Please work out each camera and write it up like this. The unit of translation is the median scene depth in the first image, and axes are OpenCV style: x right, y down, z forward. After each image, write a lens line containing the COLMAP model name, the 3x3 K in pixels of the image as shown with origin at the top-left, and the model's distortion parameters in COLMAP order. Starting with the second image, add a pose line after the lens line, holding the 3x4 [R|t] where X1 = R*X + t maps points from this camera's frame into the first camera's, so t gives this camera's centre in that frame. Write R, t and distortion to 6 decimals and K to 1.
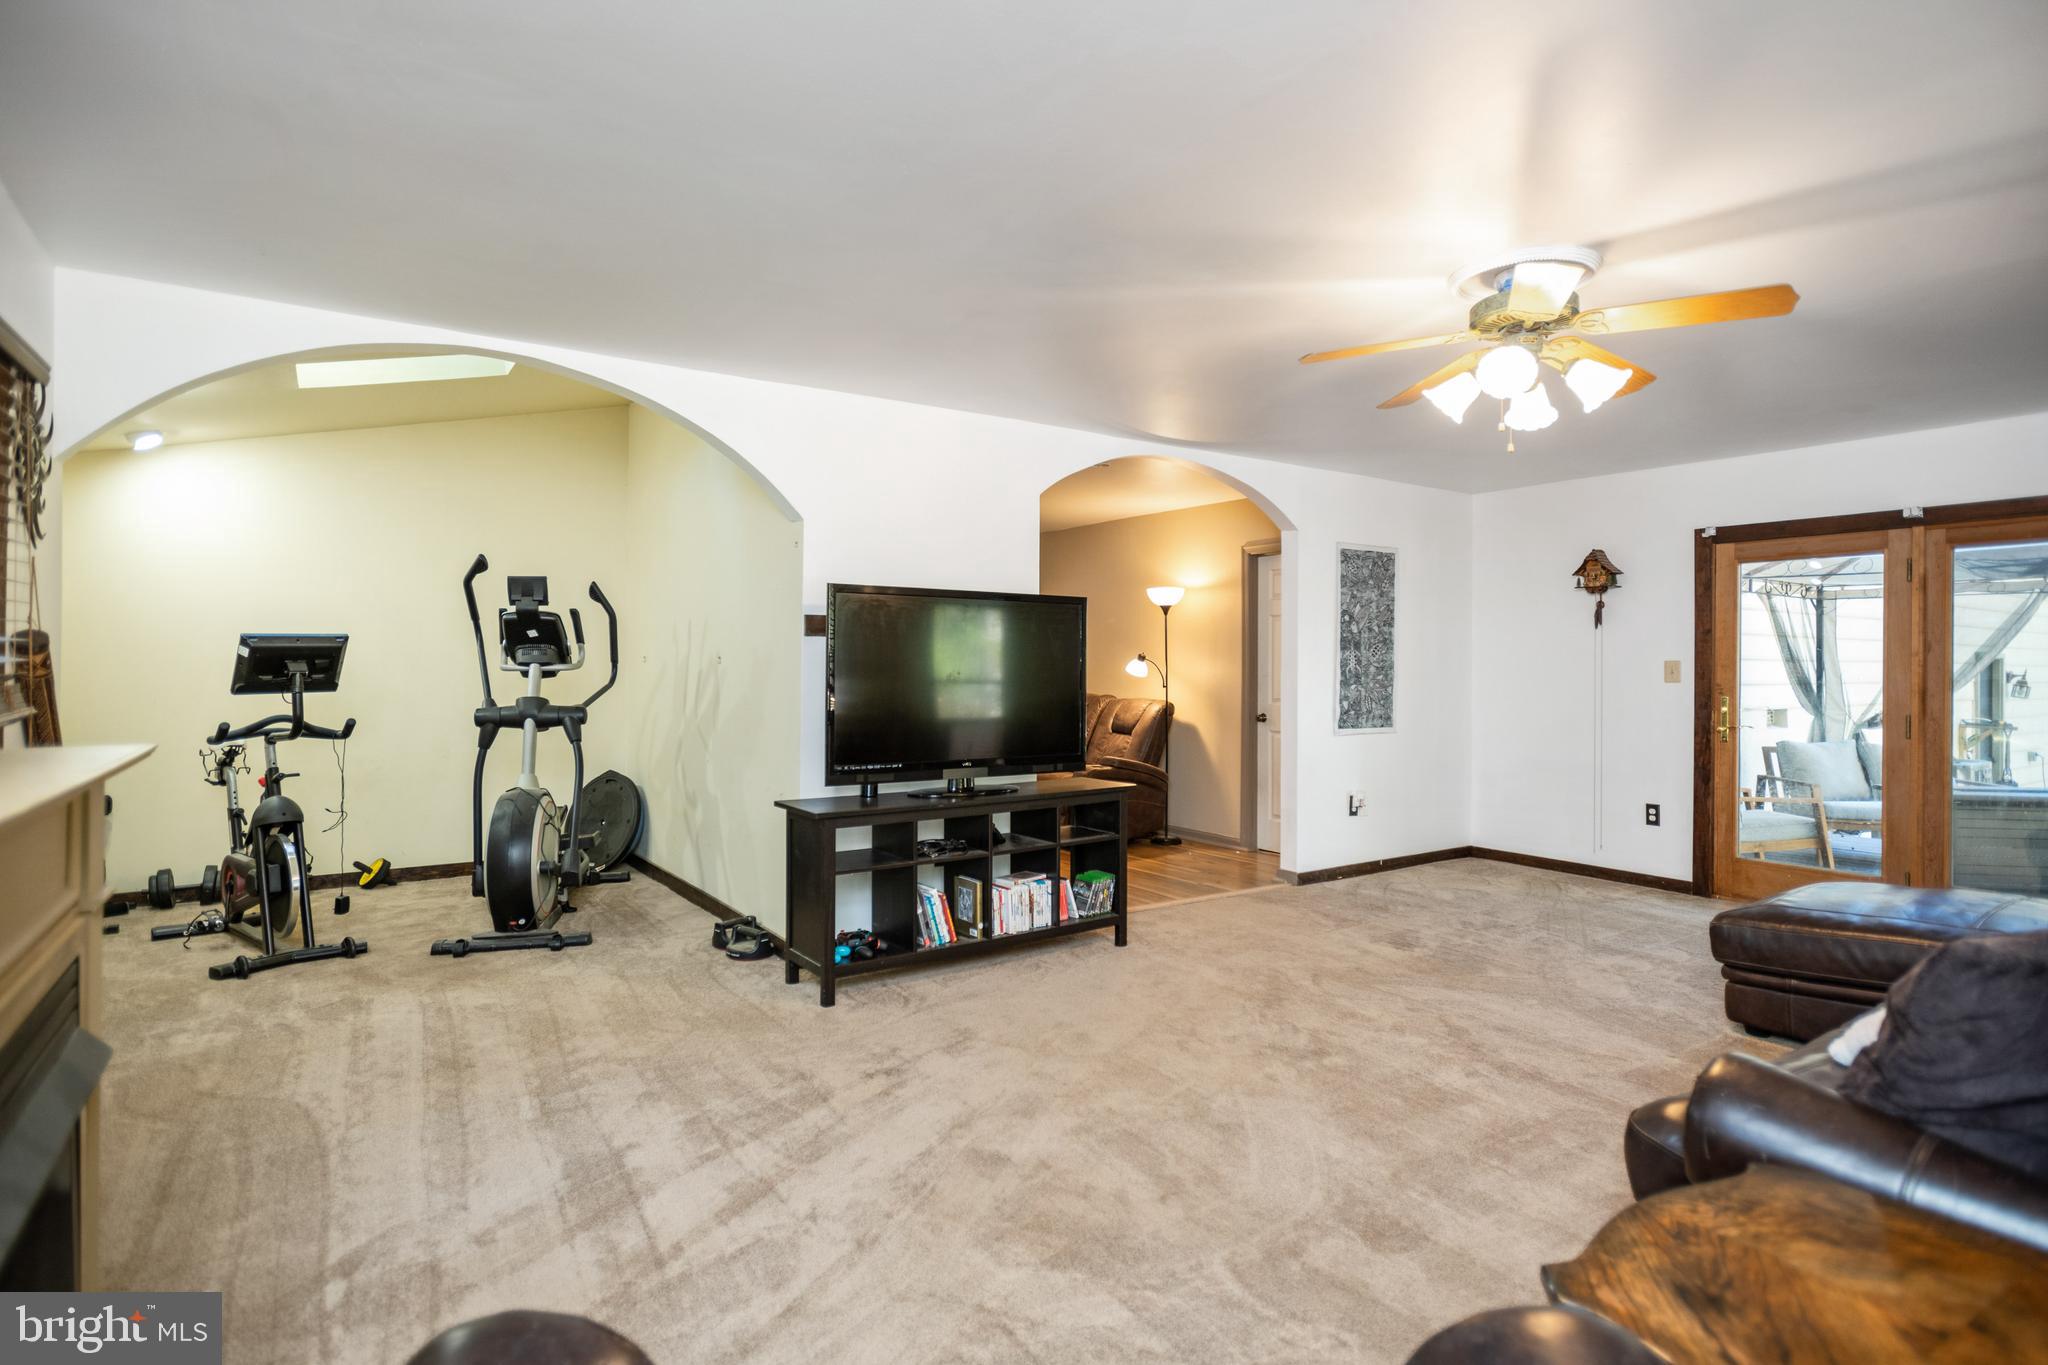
lens RADIAL K [[1054.7, 0, 1023.8], [0, 1054.7, 673.0], [0, 0, 1]] dist [0.003491, 0.001182]
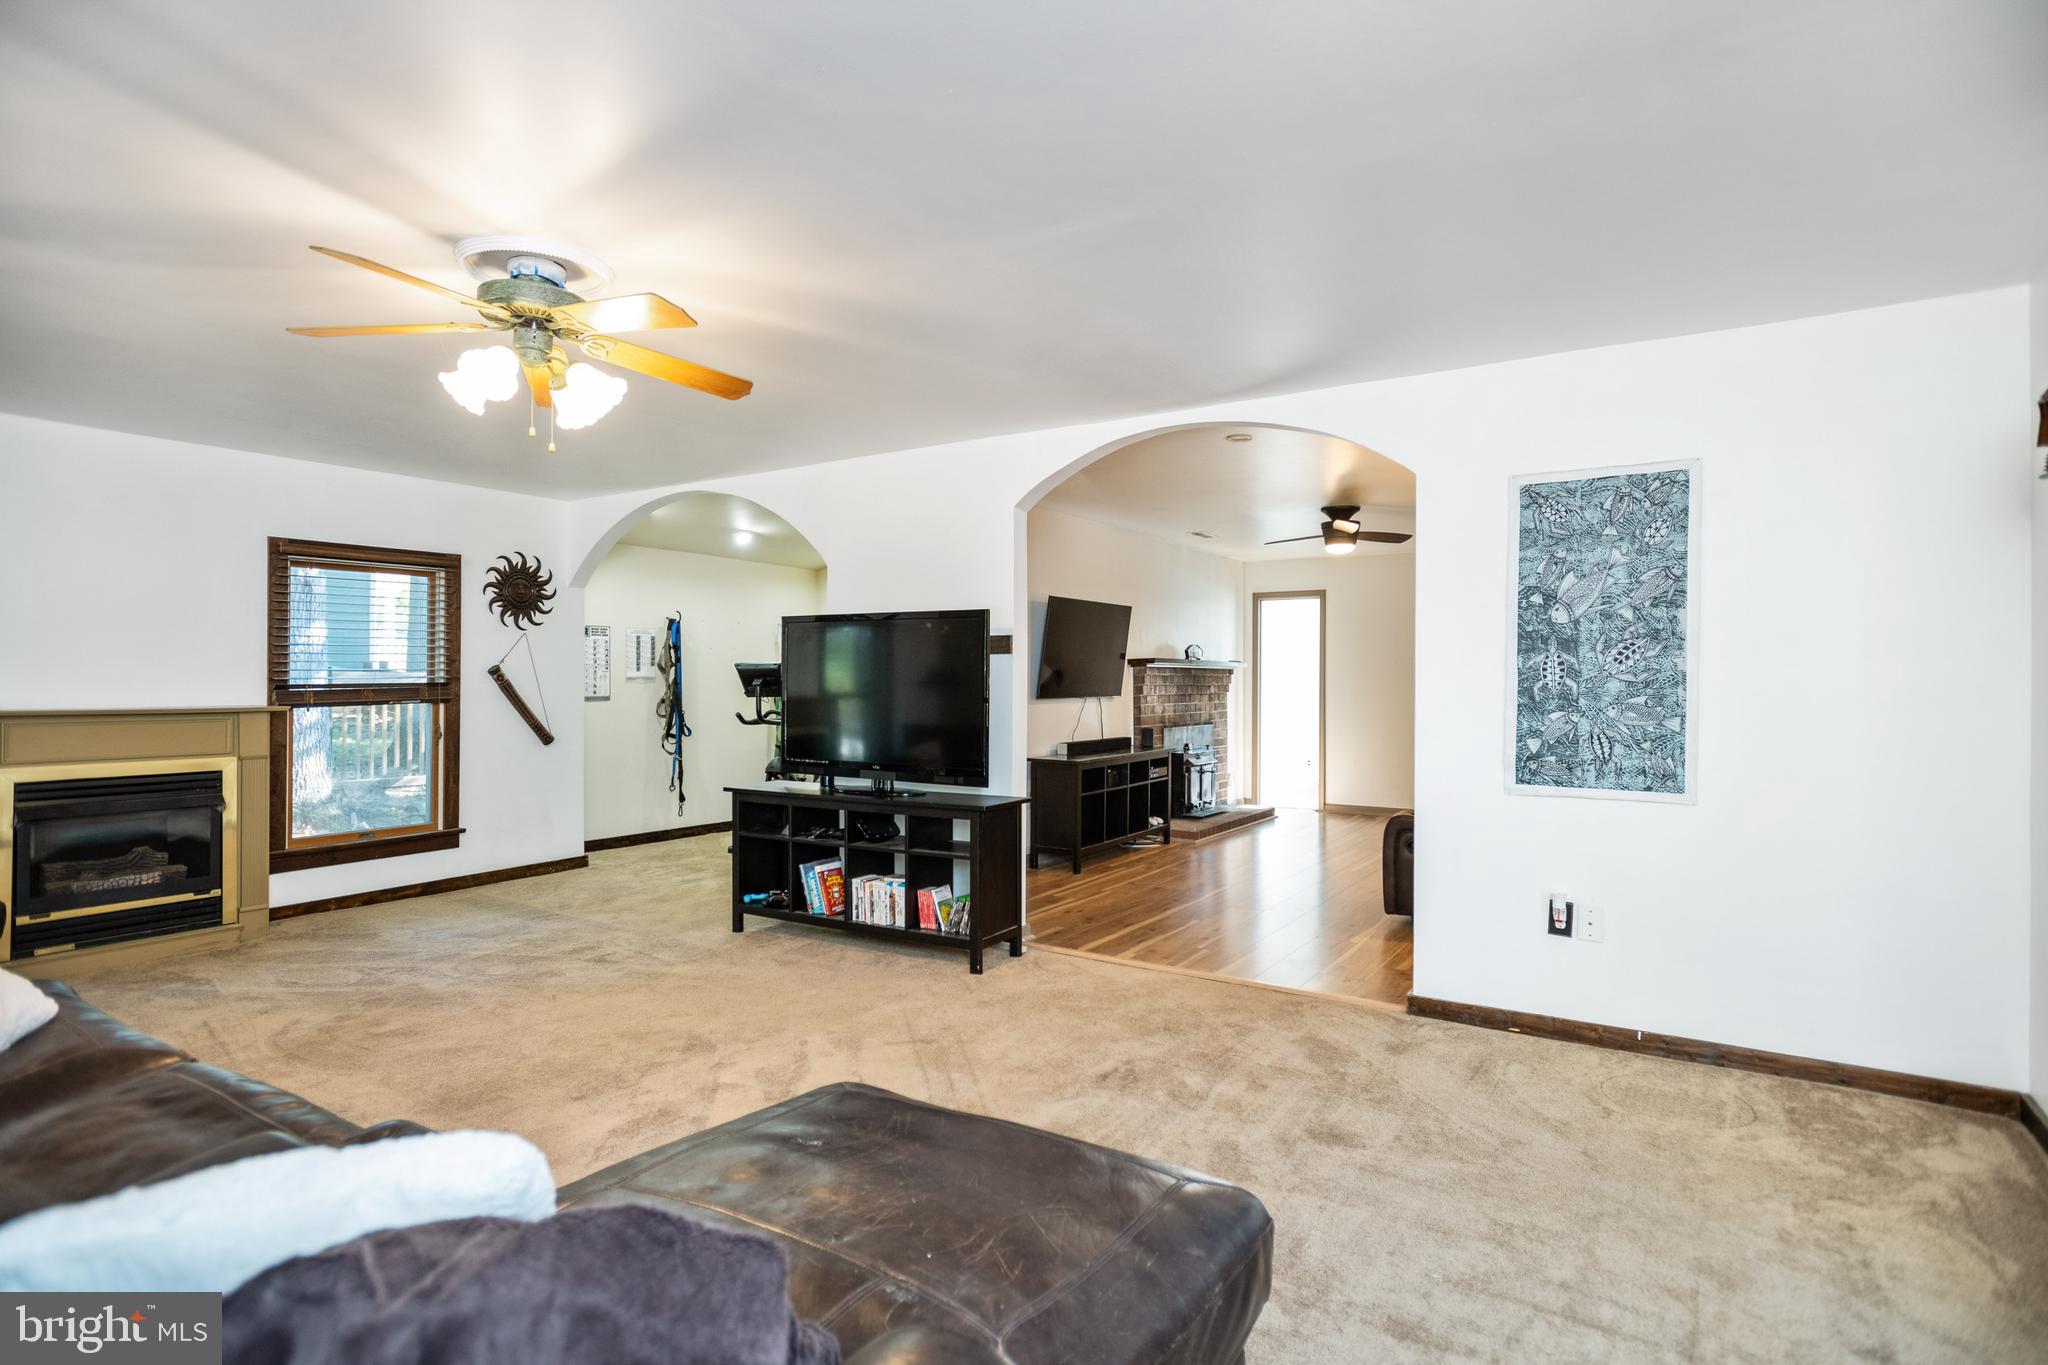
lens RADIAL K [[1054.7, 0, 1023.8], [0, 1054.7, 673.0], [0, 0, 1]] dist [0.003491, 0.001182]
pose [[0.408592, -0.000014, -0.912717, 0.733272], [-0.007347, 0.999968, -0.003304, -0.006429], [0.912688, 0.008055, 0.408578, 0.493451]]
